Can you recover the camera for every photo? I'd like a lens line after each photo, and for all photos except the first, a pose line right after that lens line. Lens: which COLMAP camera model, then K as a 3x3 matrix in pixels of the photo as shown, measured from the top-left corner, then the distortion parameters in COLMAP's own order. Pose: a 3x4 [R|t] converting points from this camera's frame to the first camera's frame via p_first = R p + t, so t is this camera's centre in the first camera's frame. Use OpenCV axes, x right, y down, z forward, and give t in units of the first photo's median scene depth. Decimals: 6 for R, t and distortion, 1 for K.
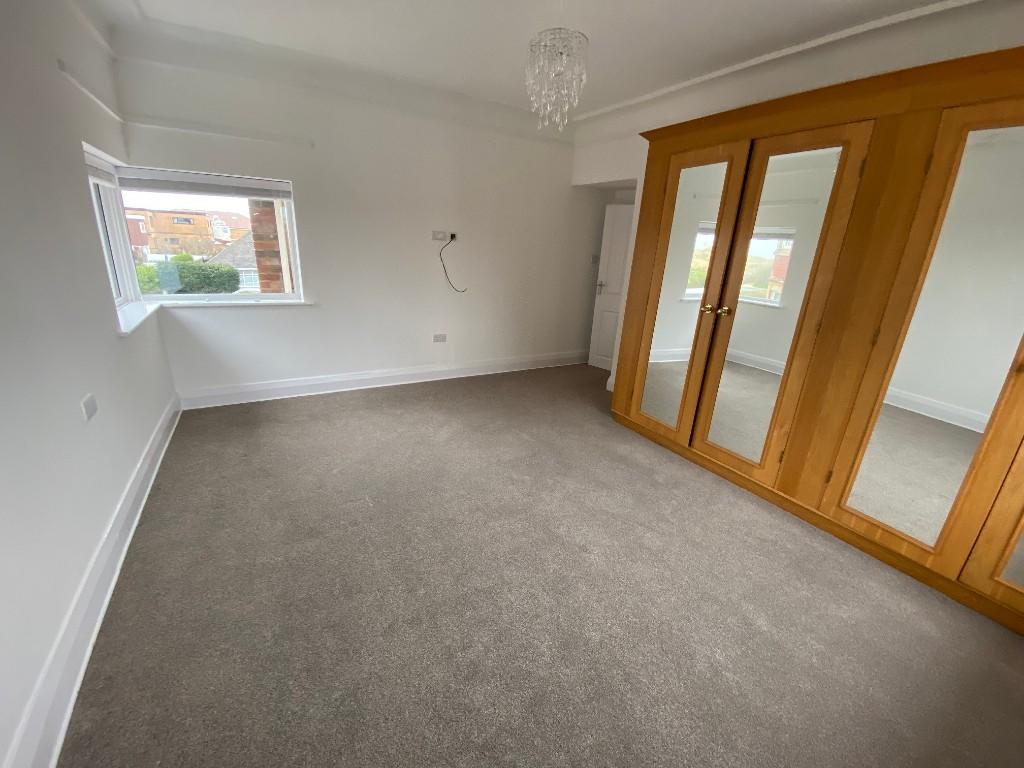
lens RADIAL K [[412.8, 0, 500.9], [0, 412.8, 382.1], [0, 0, 1]] dist [0.001844, -0.005695]
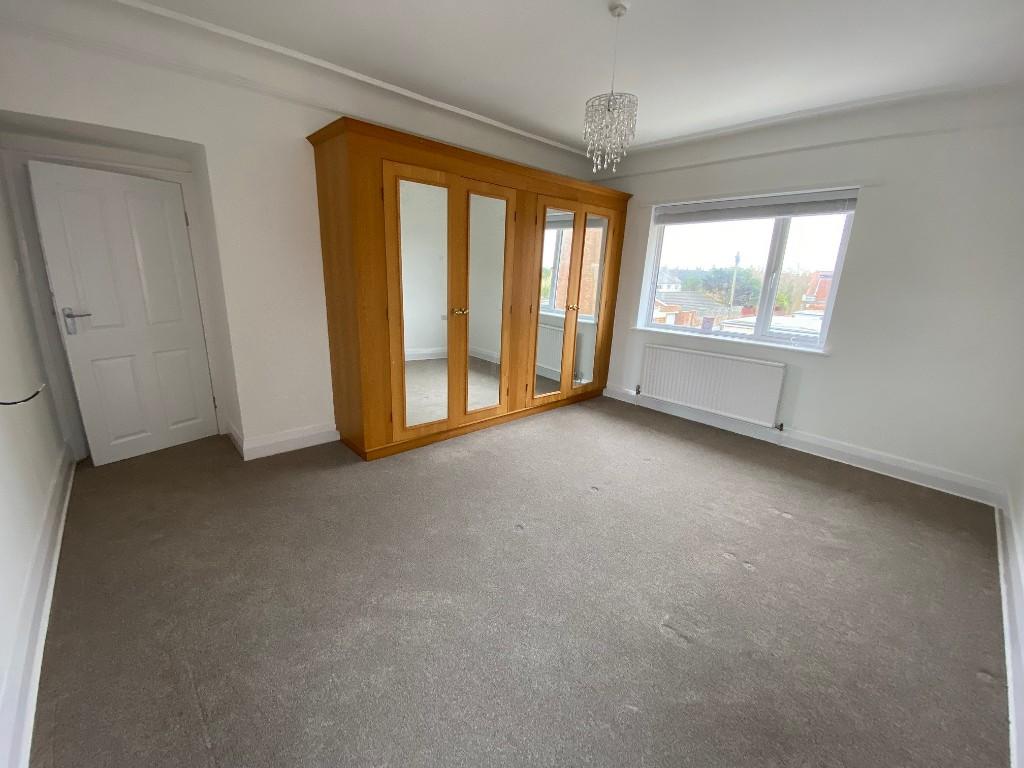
lens RADIAL K [[412.8, 0, 510.2], [0, 412.8, 391.2], [0, 0, 1]] dist [0.001844, -0.005695]
pose [[-0.223010, -0.352160, 0.908983, -0.733978], [0.239727, 0.884018, 0.401303, -0.435567], [-0.944880, 0.307403, -0.112722, 1.095859]]
